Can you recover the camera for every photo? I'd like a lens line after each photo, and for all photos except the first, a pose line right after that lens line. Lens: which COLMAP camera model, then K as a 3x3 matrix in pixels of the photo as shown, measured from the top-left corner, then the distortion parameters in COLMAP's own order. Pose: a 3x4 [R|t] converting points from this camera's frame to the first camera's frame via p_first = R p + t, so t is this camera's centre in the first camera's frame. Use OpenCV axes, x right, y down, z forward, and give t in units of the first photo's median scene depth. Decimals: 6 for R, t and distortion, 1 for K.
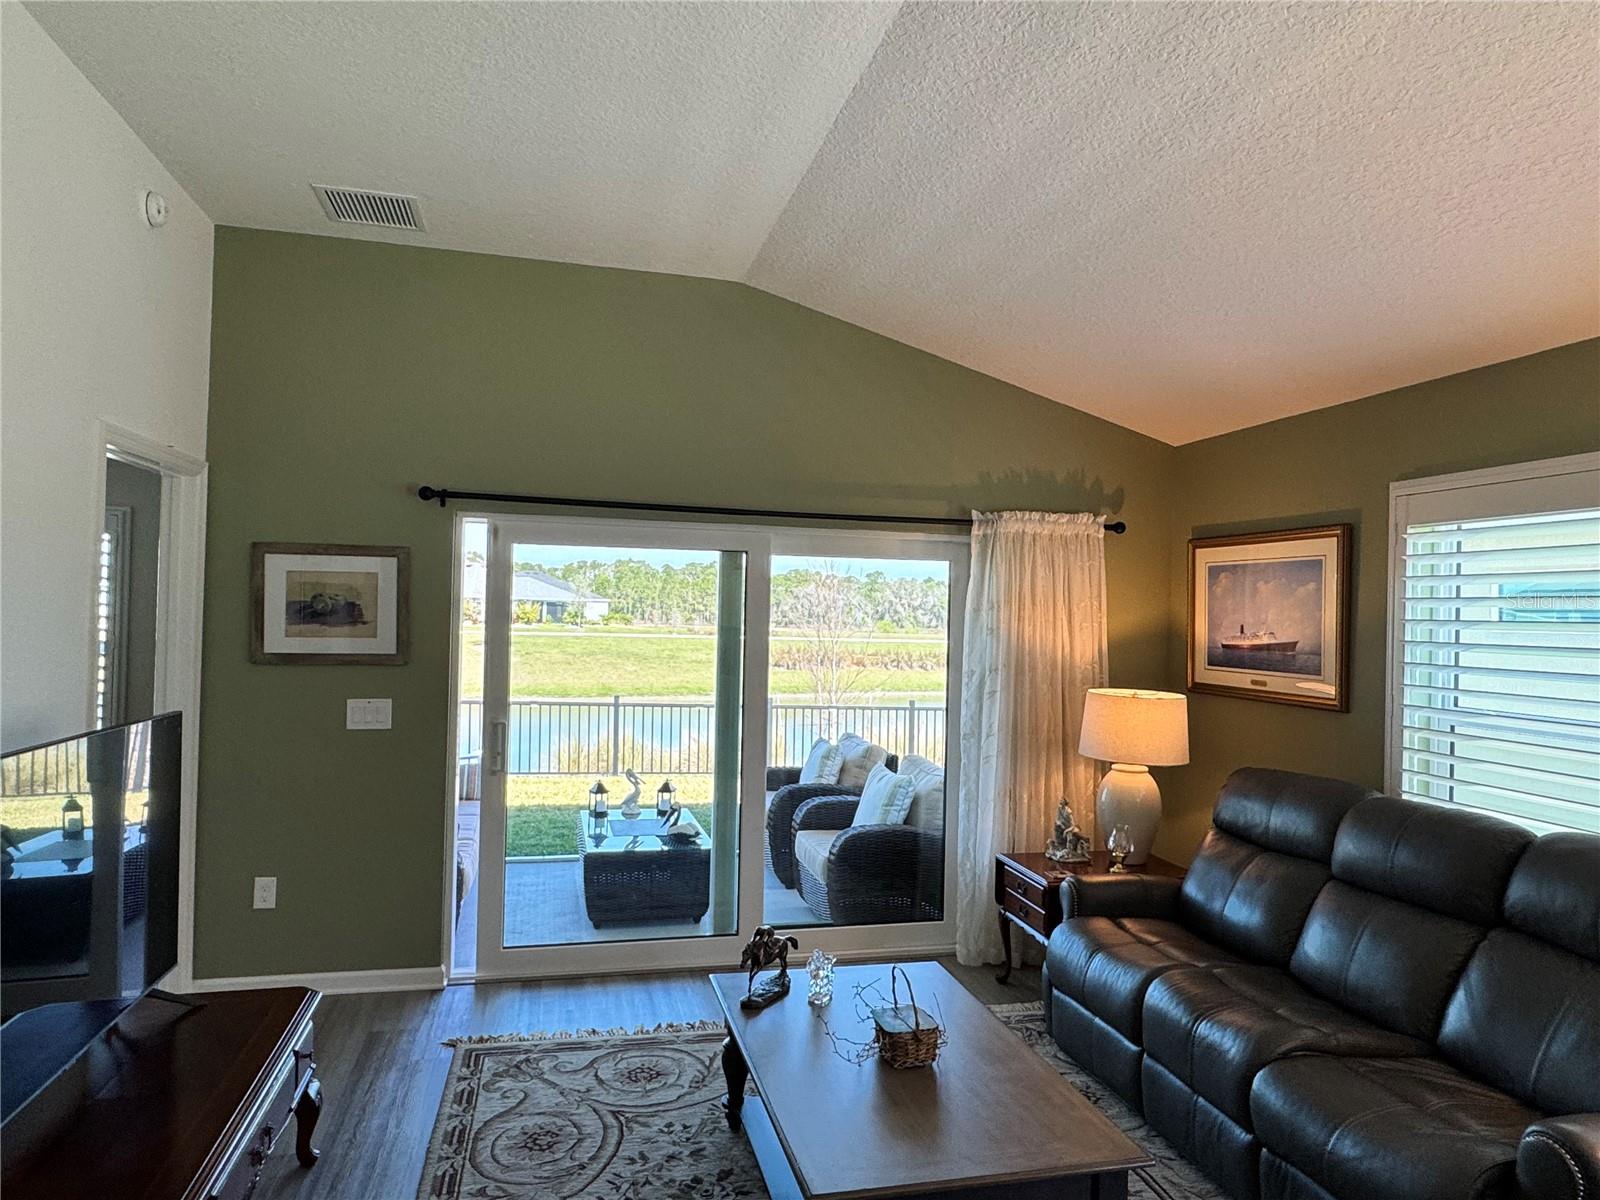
lens RADIAL K [[998.9, 0, 801.5], [0, 998.9, 596.3], [0, 0, 1]] dist [0.000240, -0.000780]
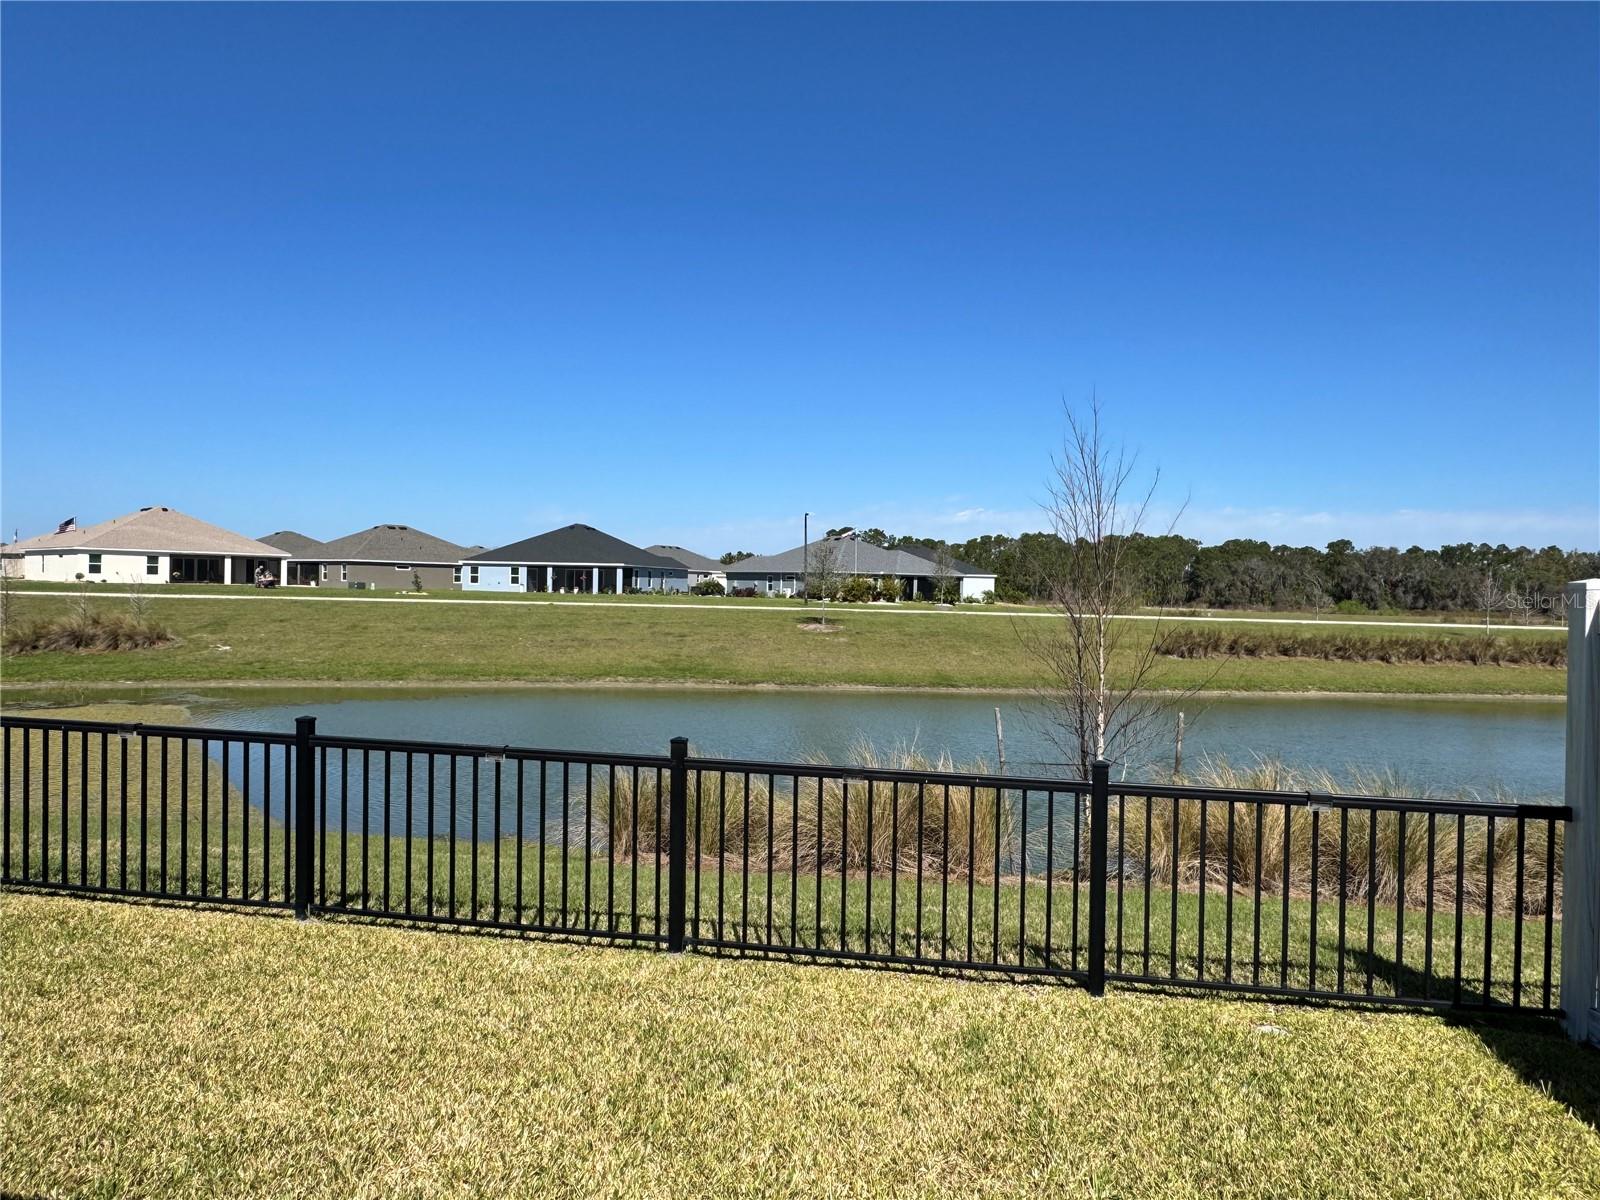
lens RADIAL K [[1064.9, 0, 801.0], [0, 1064.9, 589.0], [0, 0, 1]] dist [-0.004362, 0.002794]
pose [[0.921660, -0.004779, -0.387969, 0.429984], [0.009801, 0.999892, 0.010967, 0.103014], [0.387875, -0.013910, 0.921607, 1.601003]]
